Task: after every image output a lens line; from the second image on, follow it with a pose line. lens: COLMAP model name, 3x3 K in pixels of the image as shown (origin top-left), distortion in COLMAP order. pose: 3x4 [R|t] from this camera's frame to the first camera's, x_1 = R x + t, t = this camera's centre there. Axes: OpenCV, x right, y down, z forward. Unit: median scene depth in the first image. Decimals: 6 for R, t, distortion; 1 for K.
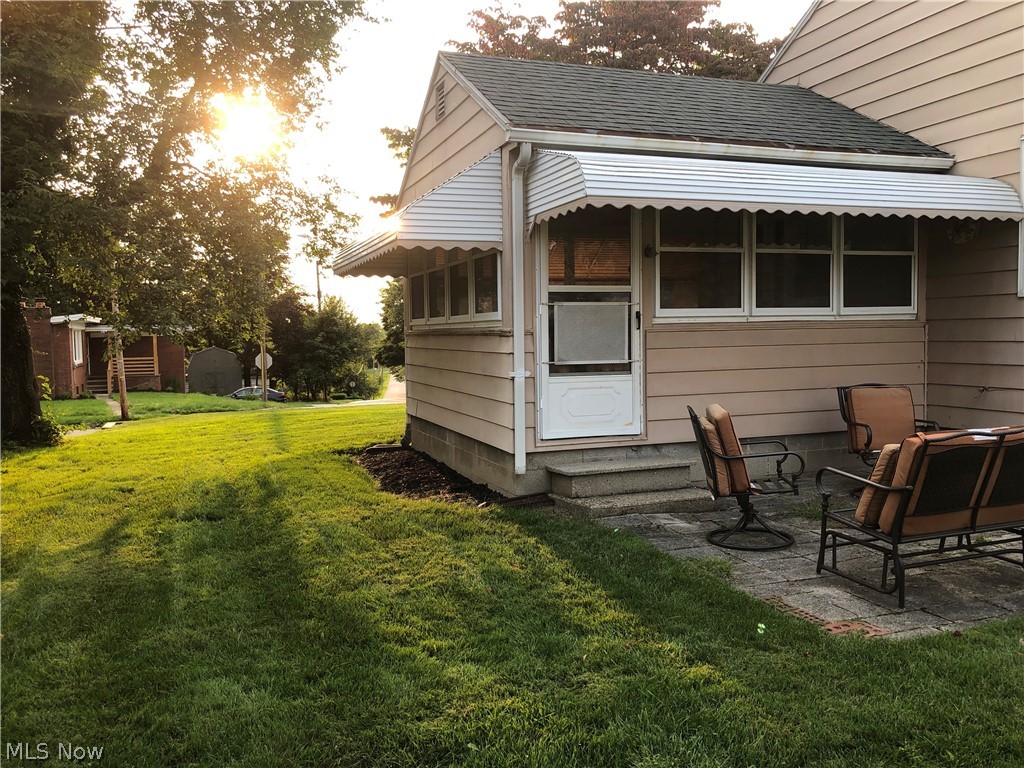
lens RADIAL K [[832.7, 0, 512.0], [0, 832.7, 384.0], [0, 0, 1]] dist [0.009288, 0.001629]
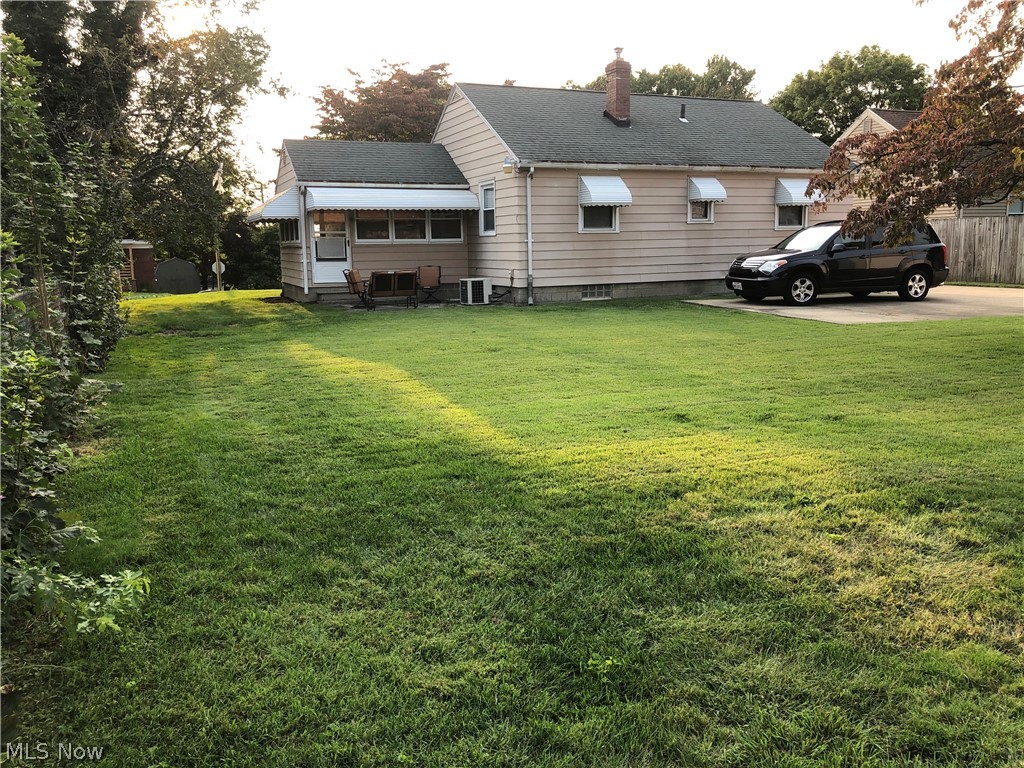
lens RADIAL K [[832.7, 0, 512.0], [0, 832.7, 384.0], [0, 0, 1]] dist [0.009288, 0.001629]
pose [[0.998903, -0.003098, 0.046718, 0.541439], [-0.001653, 0.994852, 0.101320, 0.109249], [-0.046791, -0.101286, 0.993756, -1.836801]]
